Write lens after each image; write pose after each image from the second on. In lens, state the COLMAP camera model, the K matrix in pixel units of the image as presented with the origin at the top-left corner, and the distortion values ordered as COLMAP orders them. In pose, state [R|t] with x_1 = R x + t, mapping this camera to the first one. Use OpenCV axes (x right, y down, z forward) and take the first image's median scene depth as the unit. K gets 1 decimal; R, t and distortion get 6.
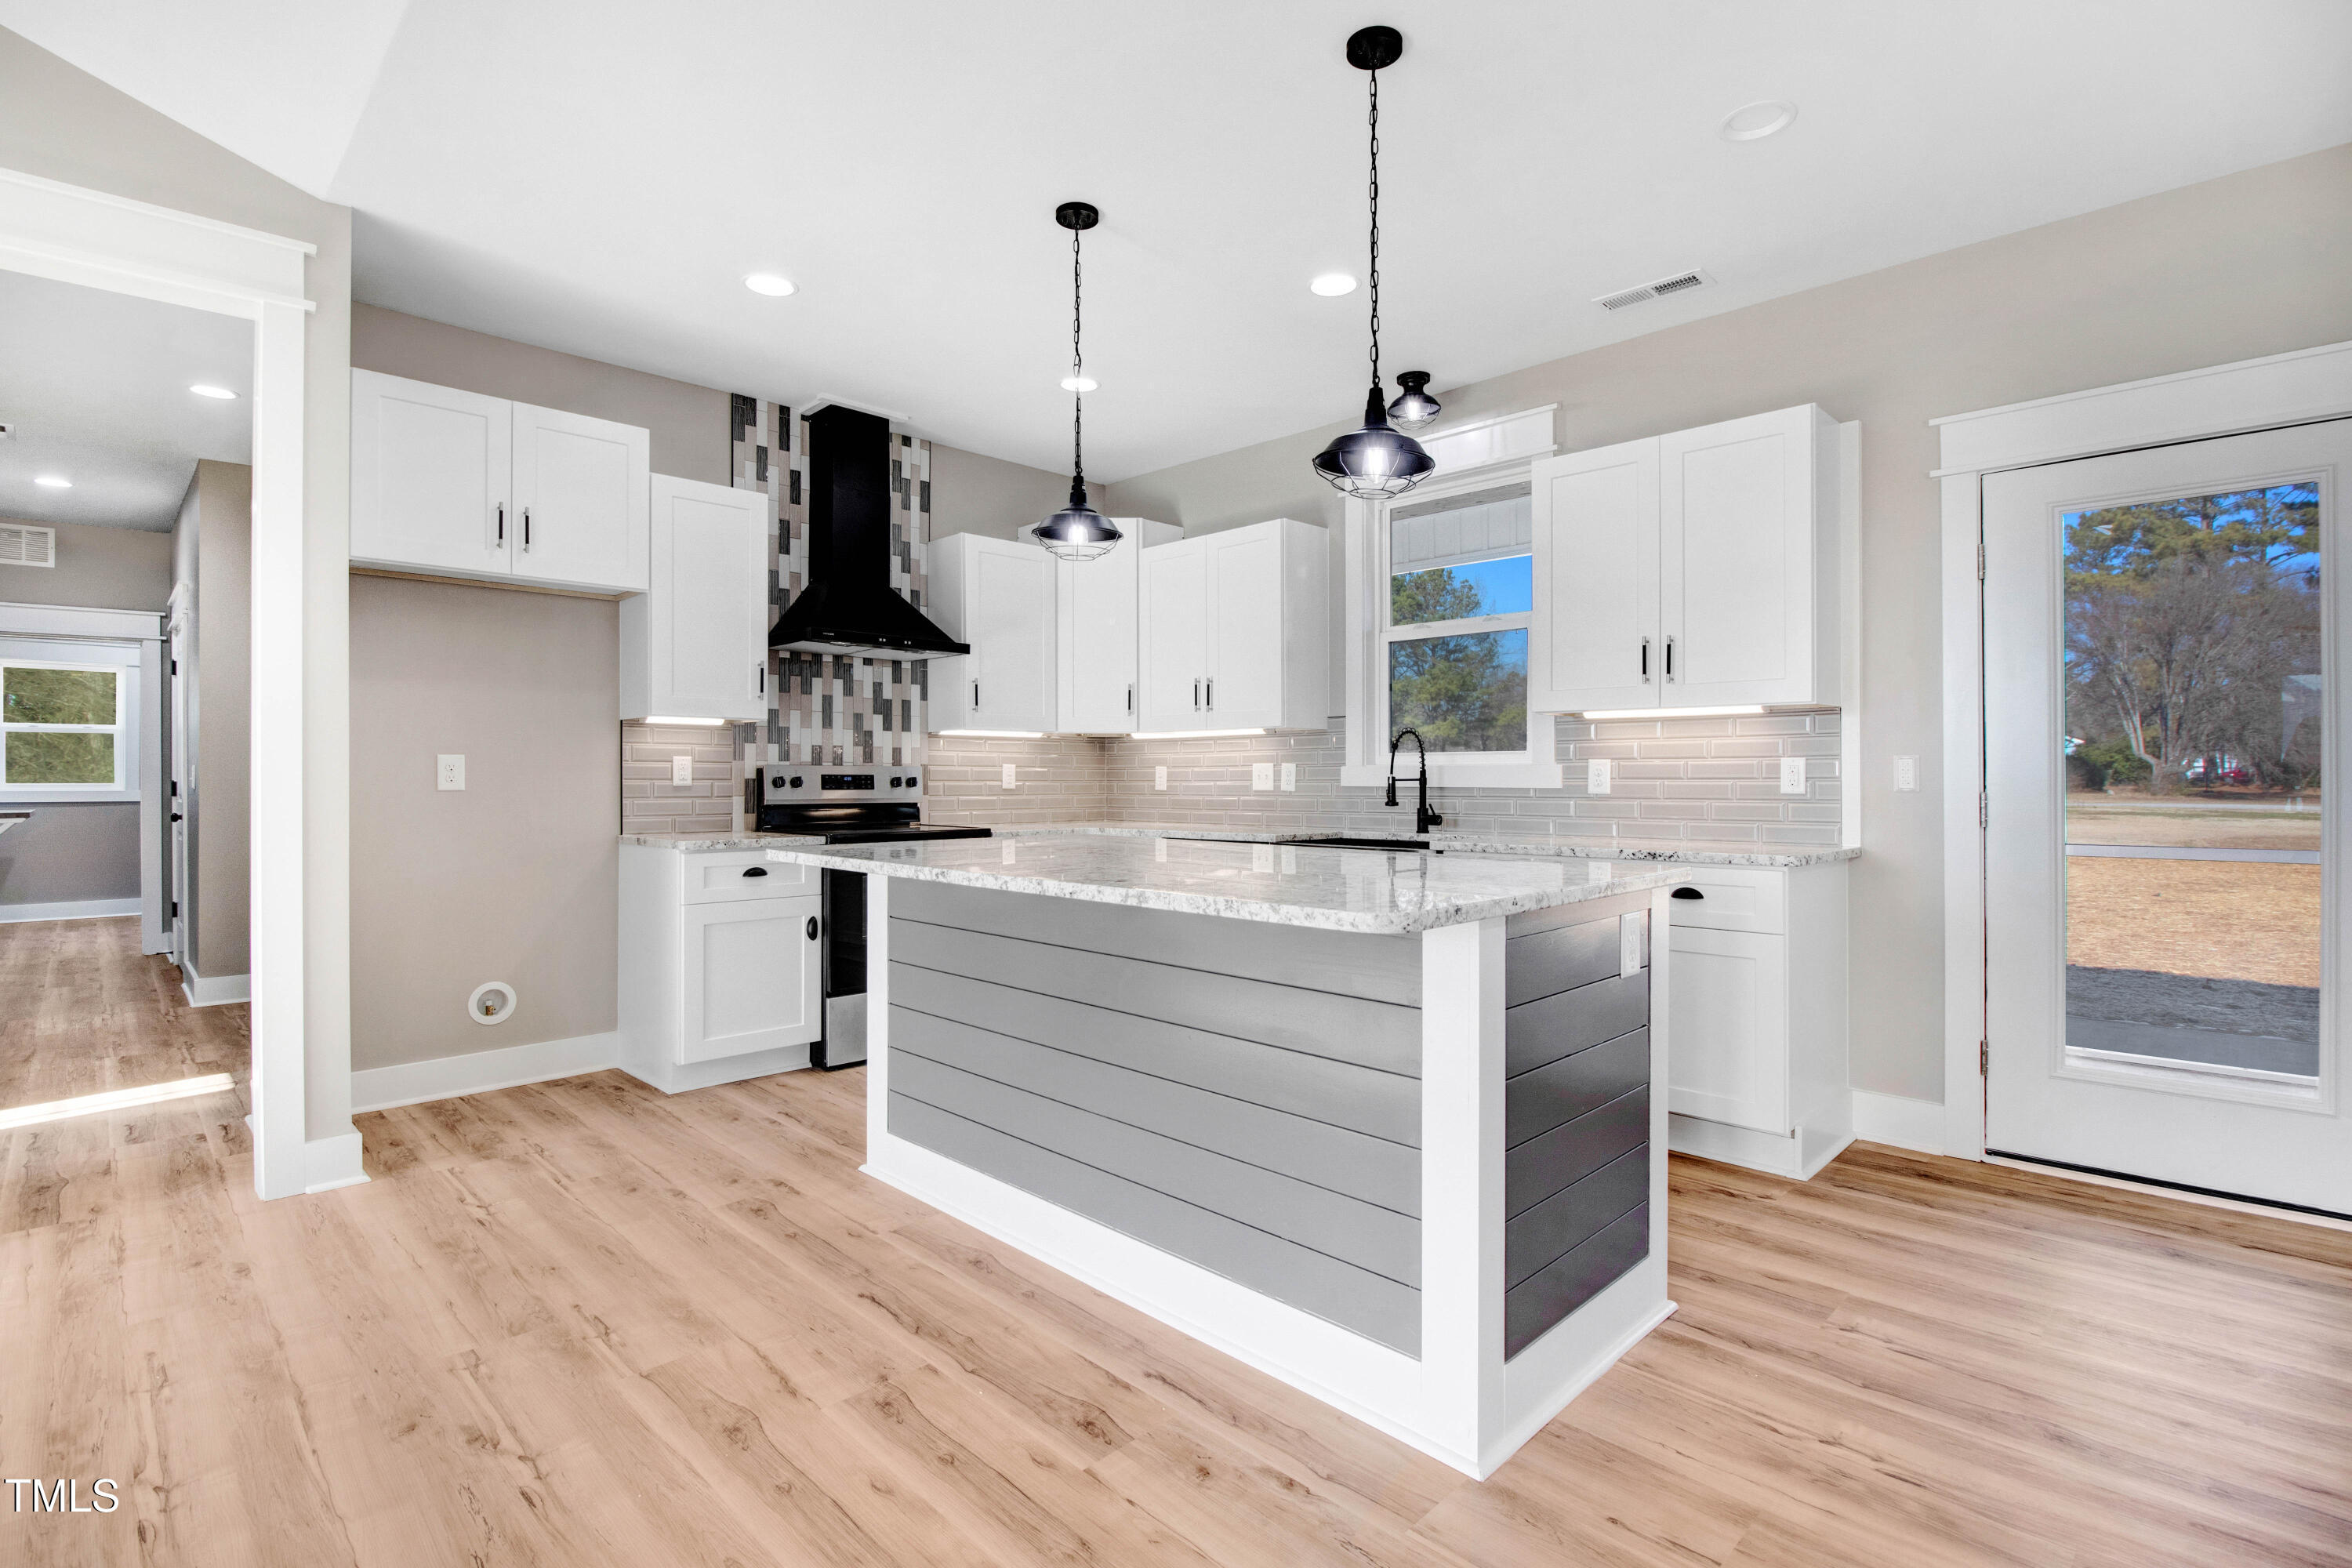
lens RADIAL K [[1122.2, 0, 1068.2], [0, 1122.2, 780.0], [0, 0, 1]] dist [-0.005815, -0.006222]
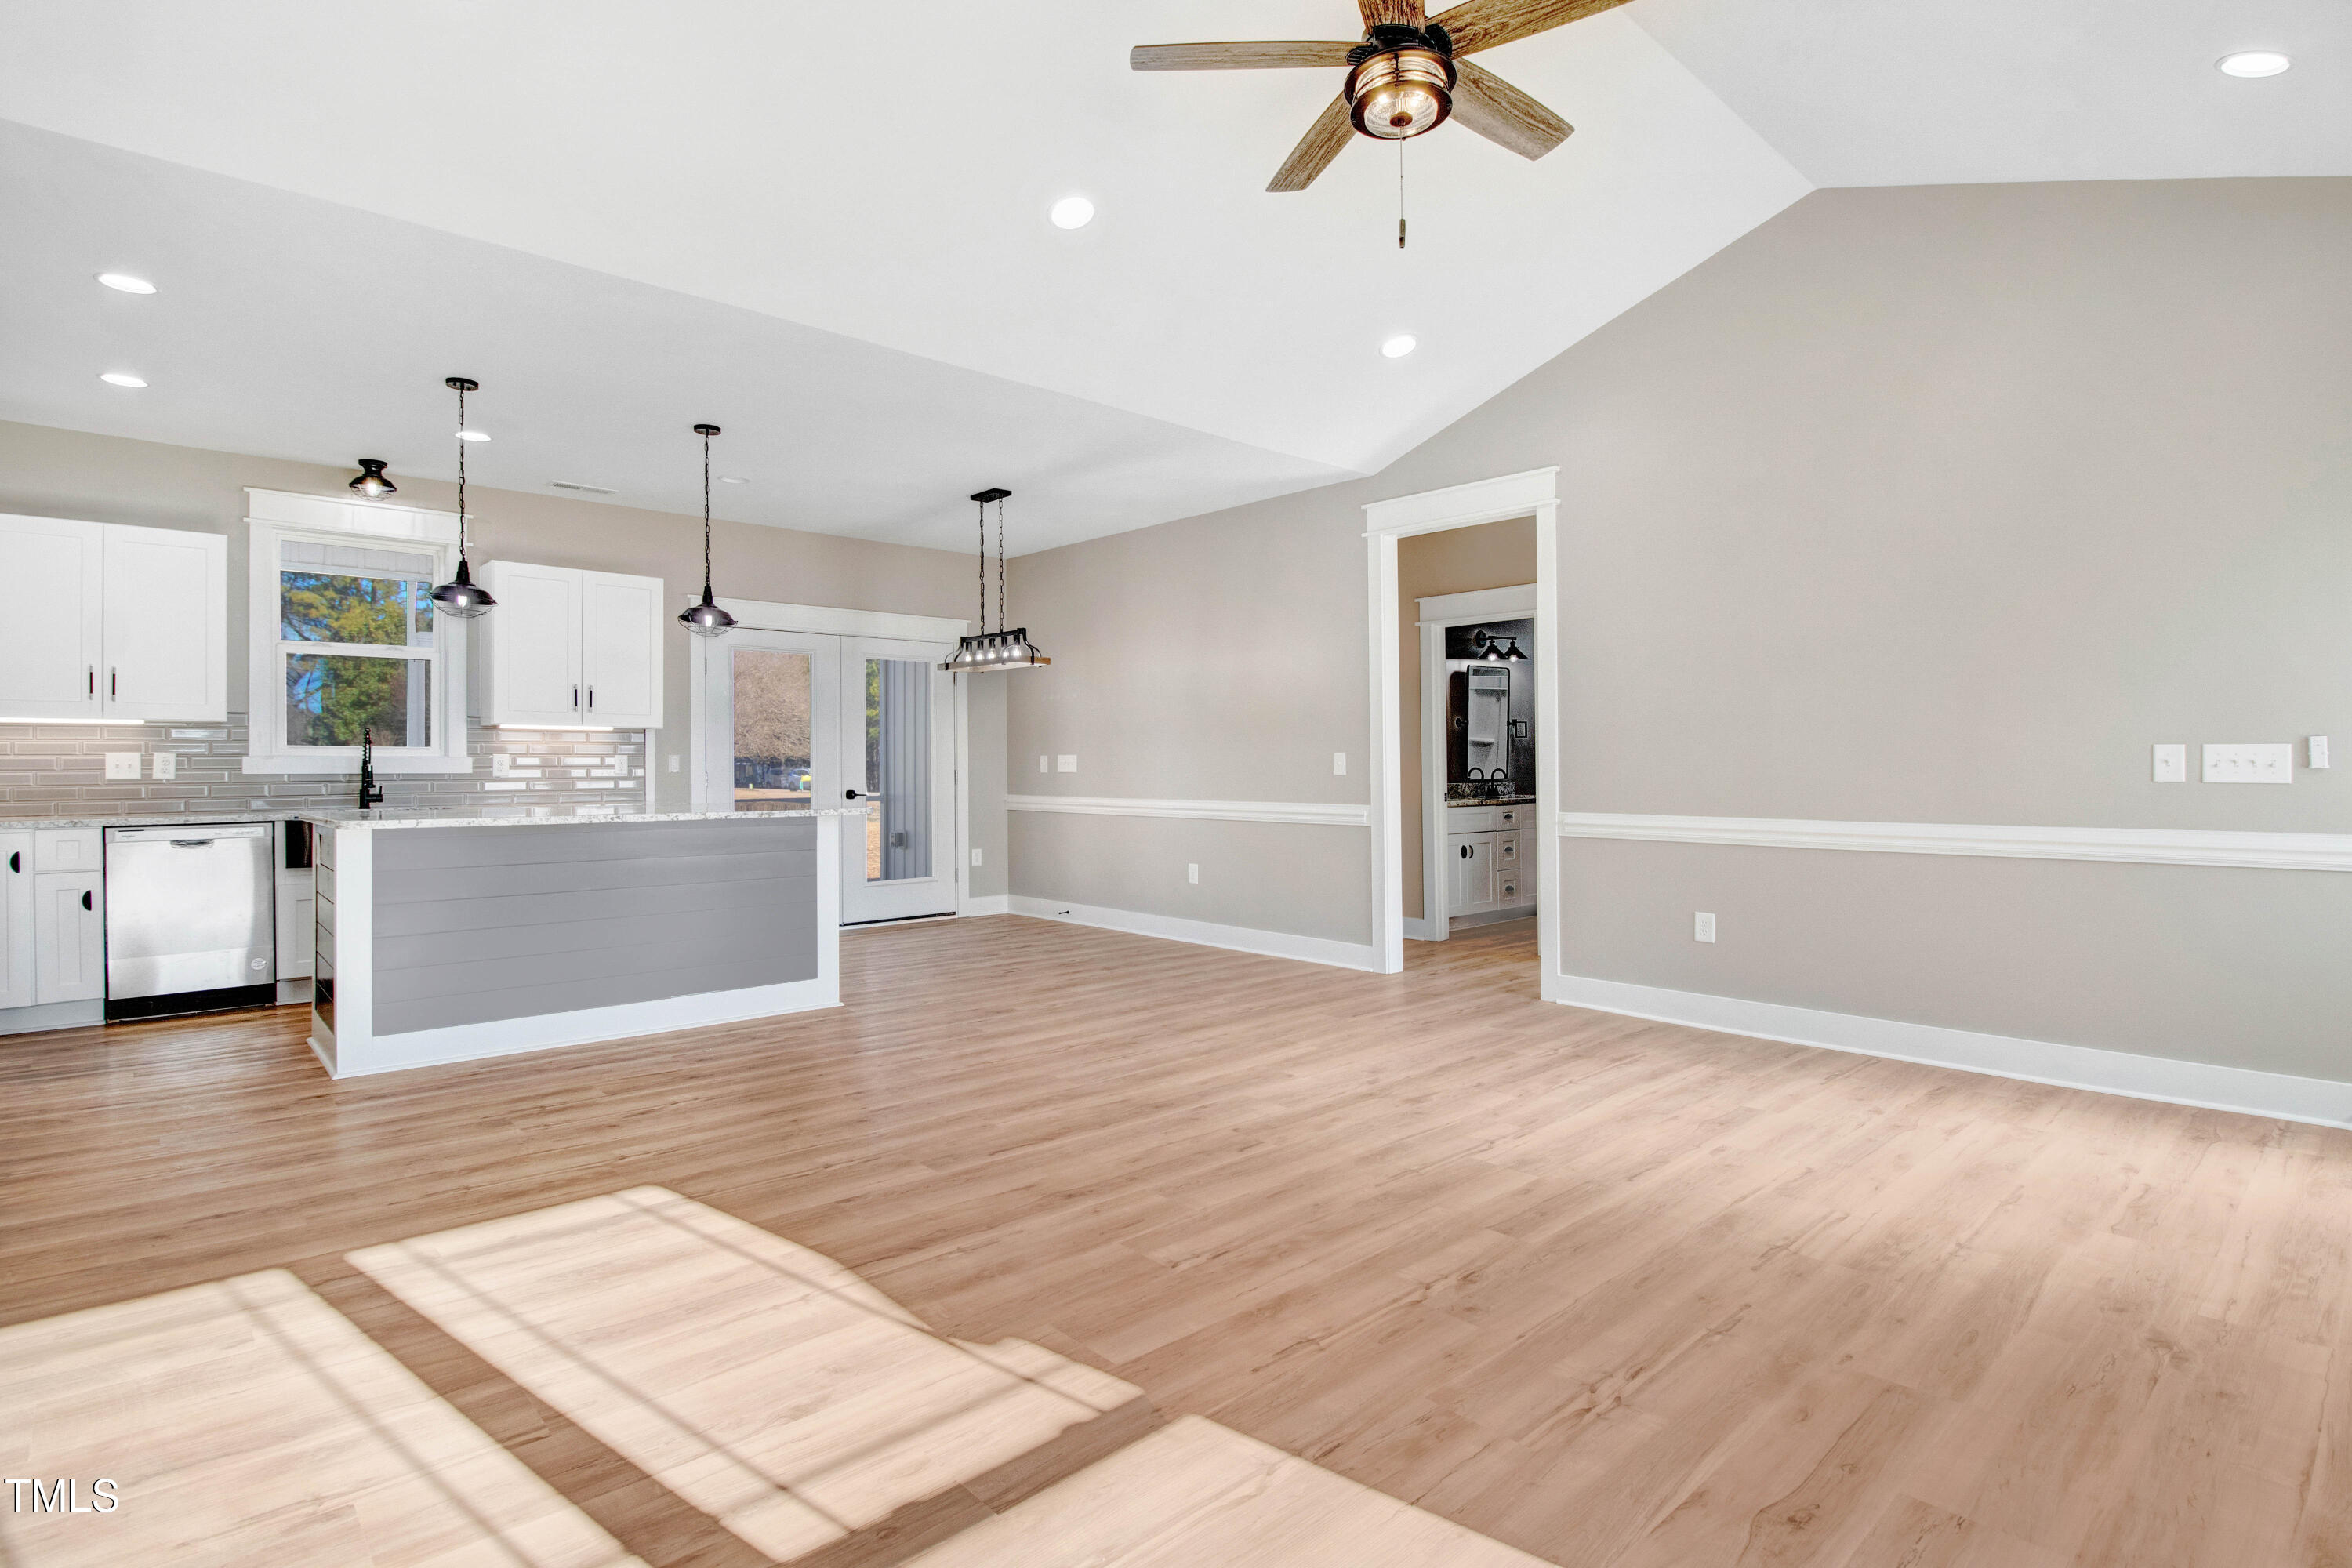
lens RADIAL K [[1122.2, 0, 1278.5], [0, 1122.2, 766.6], [0, 0, 1]] dist [-0.005815, -0.006222]
pose [[-0.057044, -0.000787, 0.998371, -1.200873], [0.003222, 0.999994, 0.000973, 0.000325], [-0.998366, 0.003272, -0.057041, 0.010910]]
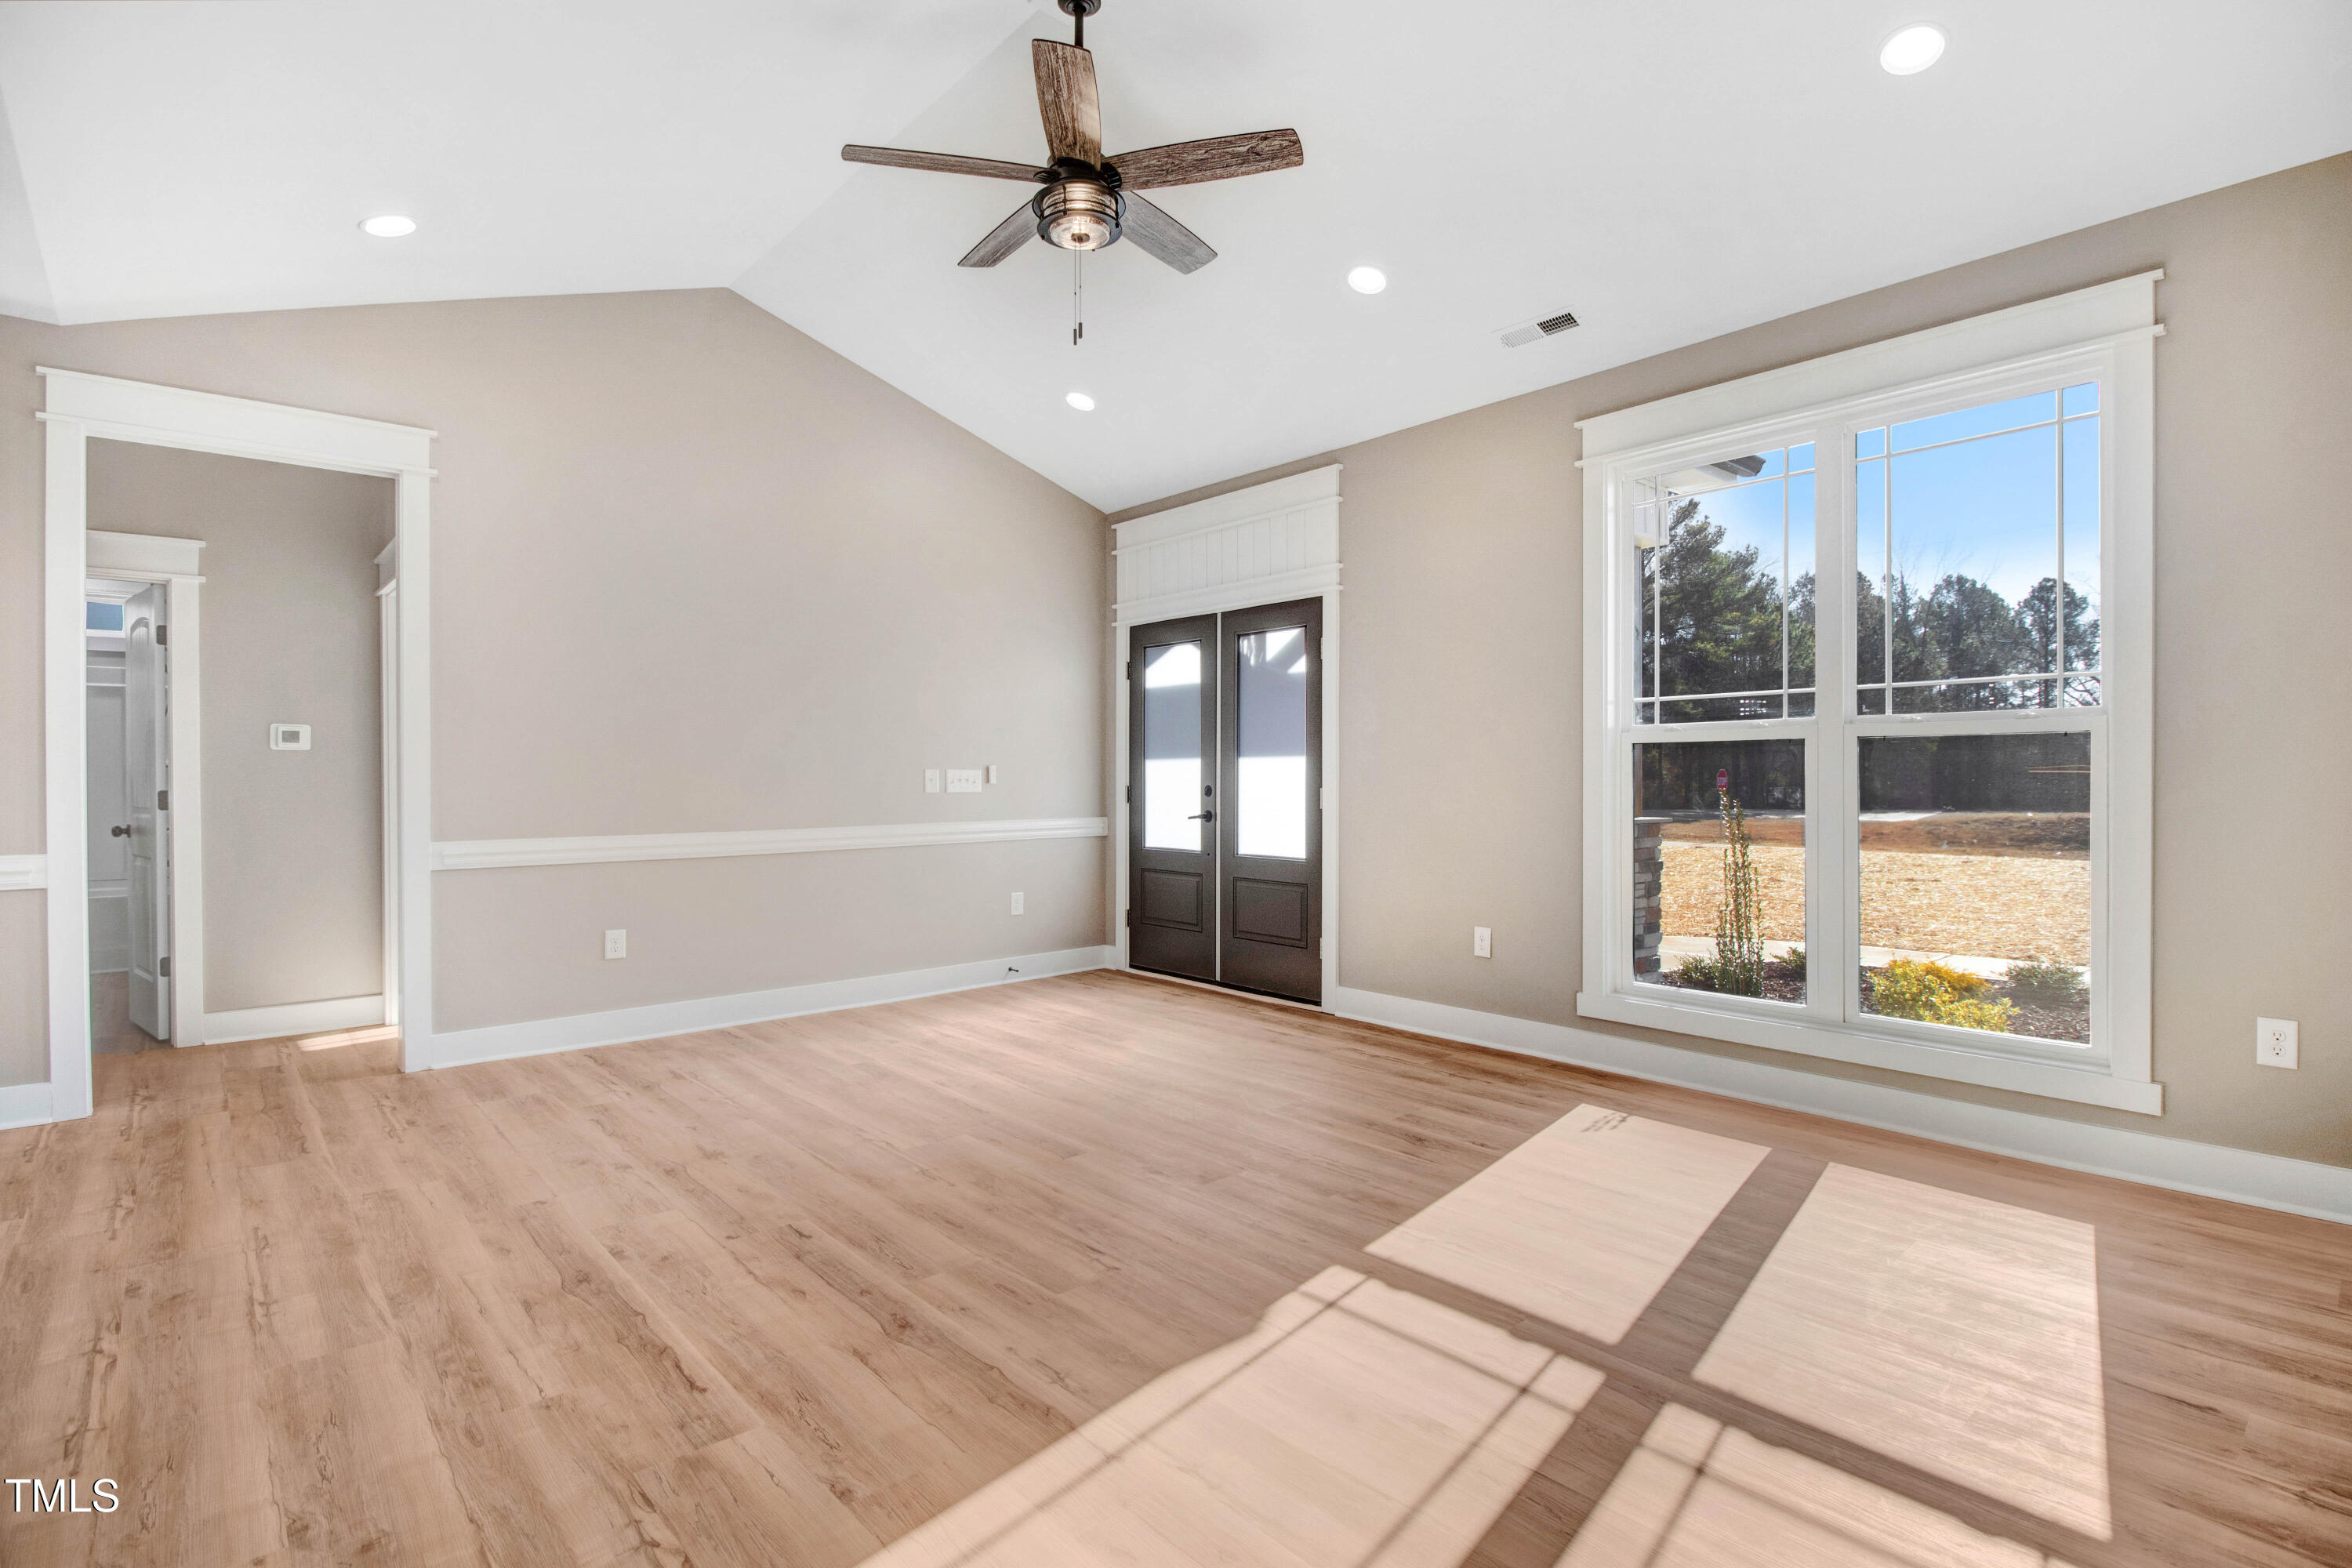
lens RADIAL K [[1122.2, 0, 1063.5], [0, 1122.2, 763.1], [0, 0, 1]] dist [-0.005815, -0.006222]
pose [[-0.997948, 0.007402, 0.063601, -0.570923], [0.006648, 0.999905, -0.012049, -0.003640], [-0.063684, -0.011601, -0.997903, 0.698808]]
